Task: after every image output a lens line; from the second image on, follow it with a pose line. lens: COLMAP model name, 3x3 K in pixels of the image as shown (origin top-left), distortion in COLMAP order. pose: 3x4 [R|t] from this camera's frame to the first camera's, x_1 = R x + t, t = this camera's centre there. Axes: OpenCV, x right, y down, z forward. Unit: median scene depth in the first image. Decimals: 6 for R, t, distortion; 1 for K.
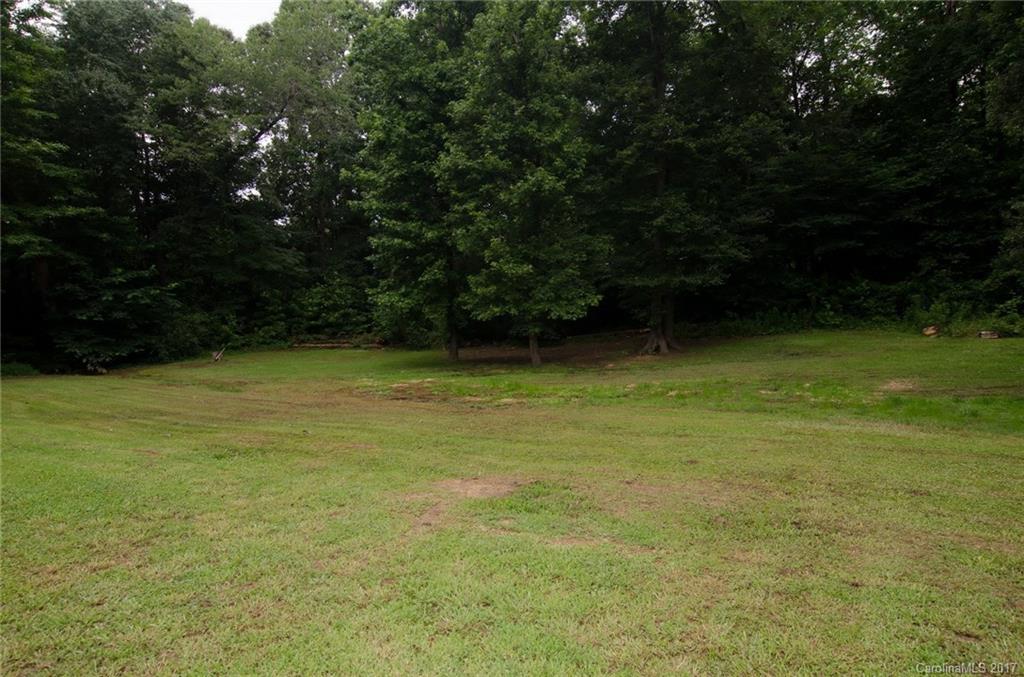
lens RADIAL K [[616.2, 0, 519.4], [0, 616.2, 338.5], [0, 0, 1]] dist [-0.009982, 0.002178]
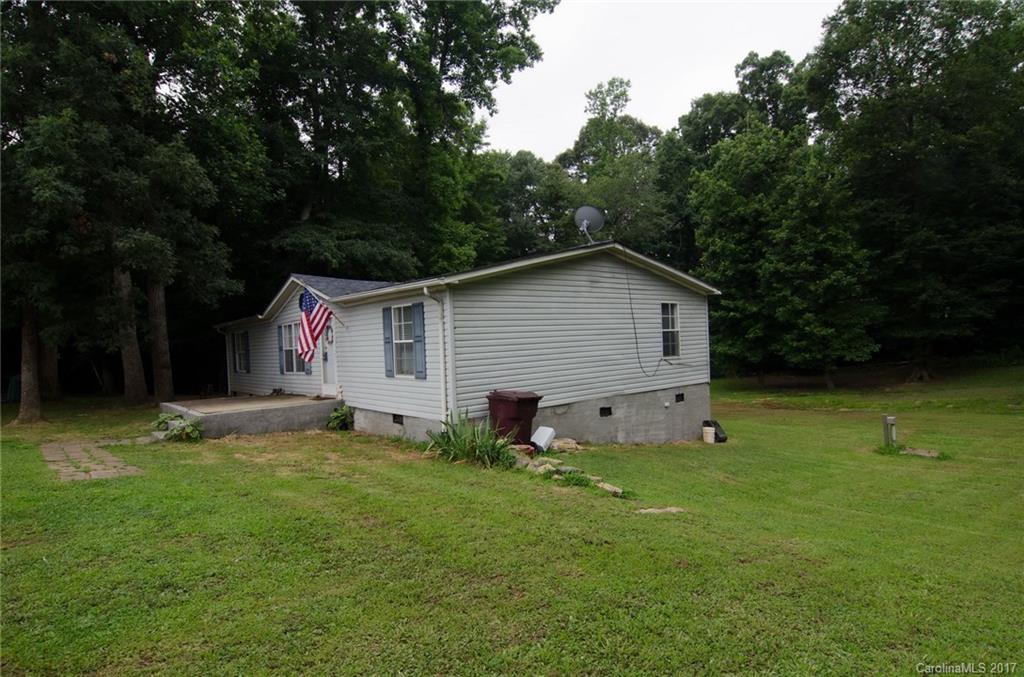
lens RADIAL K [[580.7, 0, 502.7], [0, 580.7, 340.6], [0, 0, 1]] dist [-0.011361, -0.003189]
pose [[0.941002, -0.032805, -0.336806, -0.275578], [0.020916, 0.999025, -0.038867, -0.043726], [0.337753, 0.029530, 0.940772, -0.701489]]
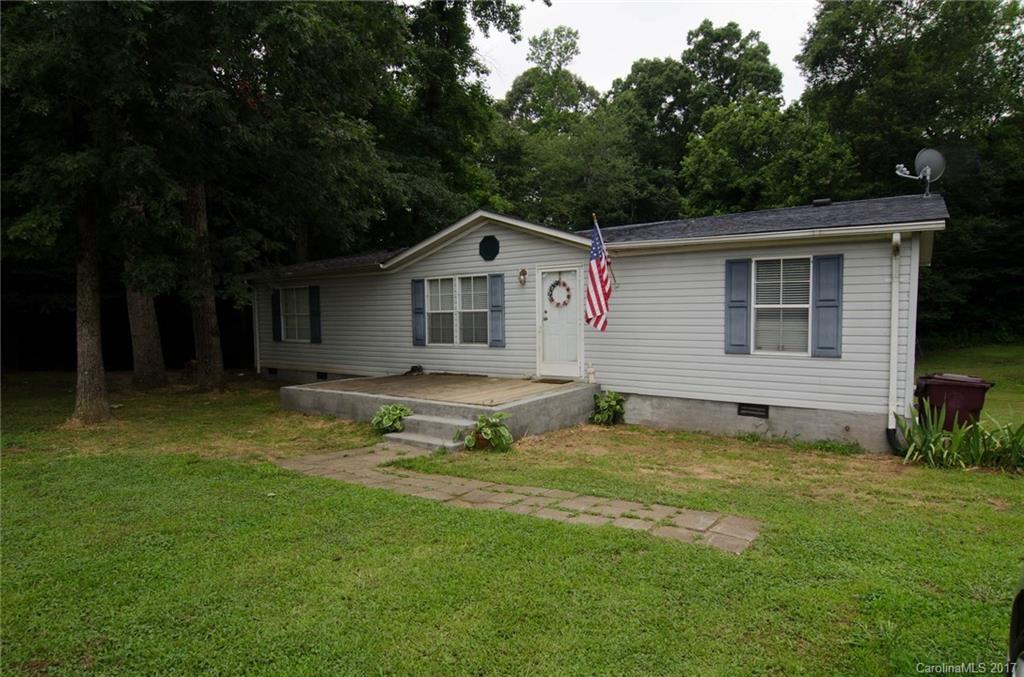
lens RADIAL K [[616.2, 0, 510.6], [0, 616.2, 339.8], [0, 0, 1]] dist [-0.009982, 0.002178]
pose [[0.997202, 0.000888, -0.074742, -0.681058], [-0.000284, 0.999967, 0.008093, -0.046112], [0.074747, -0.008049, 0.997170, -0.662349]]
